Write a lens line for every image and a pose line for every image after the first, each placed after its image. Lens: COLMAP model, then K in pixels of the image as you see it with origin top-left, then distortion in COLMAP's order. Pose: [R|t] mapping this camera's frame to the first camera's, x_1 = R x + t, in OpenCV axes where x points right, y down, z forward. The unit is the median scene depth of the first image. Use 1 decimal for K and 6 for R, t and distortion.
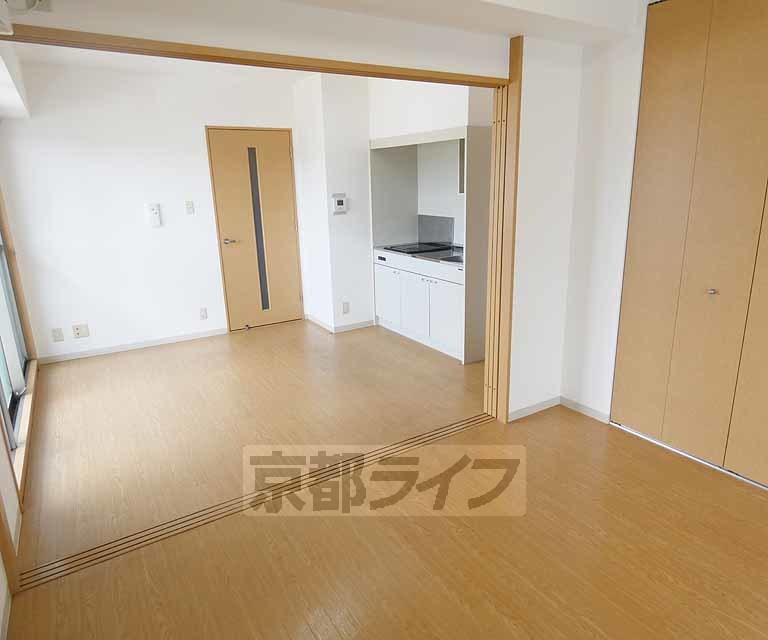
lens RADIAL K [[510.7, 0, 384.0], [0, 510.7, 320.0], [0, 0, 1]] dist [0.021274, 0.000661]
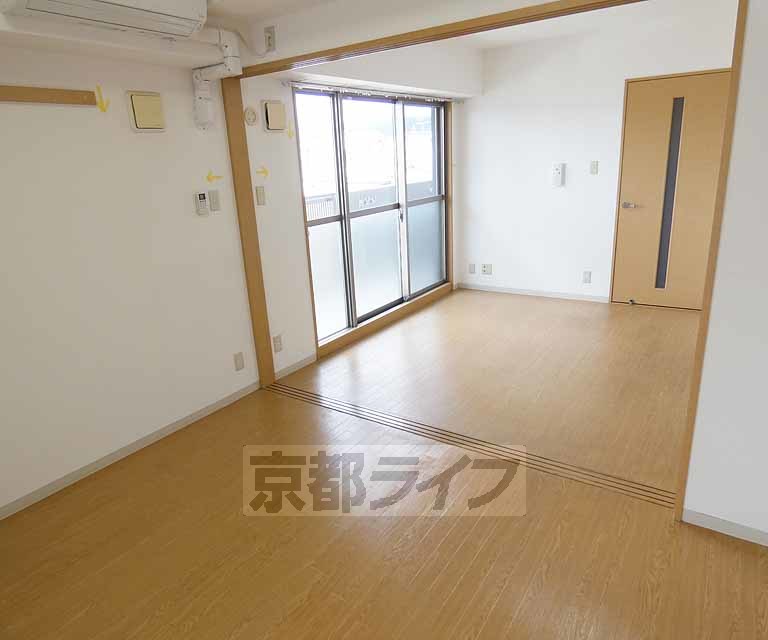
lens RADIAL K [[509.4, 0, 364.2], [0, 509.4, 324.0], [0, 0, 1]] dist [0.003227, -0.039722]
pose [[0.391631, 0.283078, -0.875495, 0.385227], [-0.193772, 0.955534, 0.222278, -0.064165], [0.899487, 0.082595, 0.429069, 0.210795]]
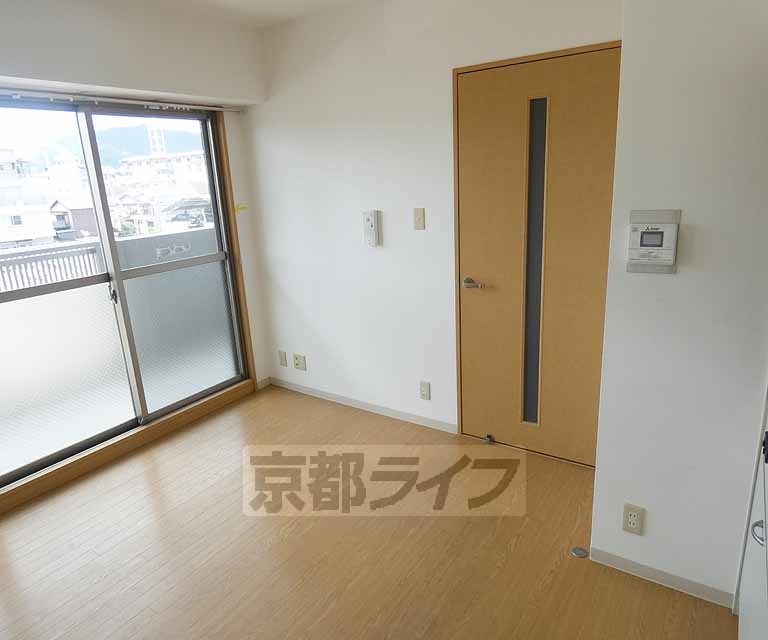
lens RADIAL K [[509.4, 0, 364.2], [0, 509.4, 324.0], [0, 0, 1]] dist [0.003227, -0.039722]
pose [[0.399756, 0.257659, -0.879663, 0.142047], [-0.201490, 0.960908, 0.189891, -0.201292], [0.894202, 0.101333, 0.436044, 0.697897]]
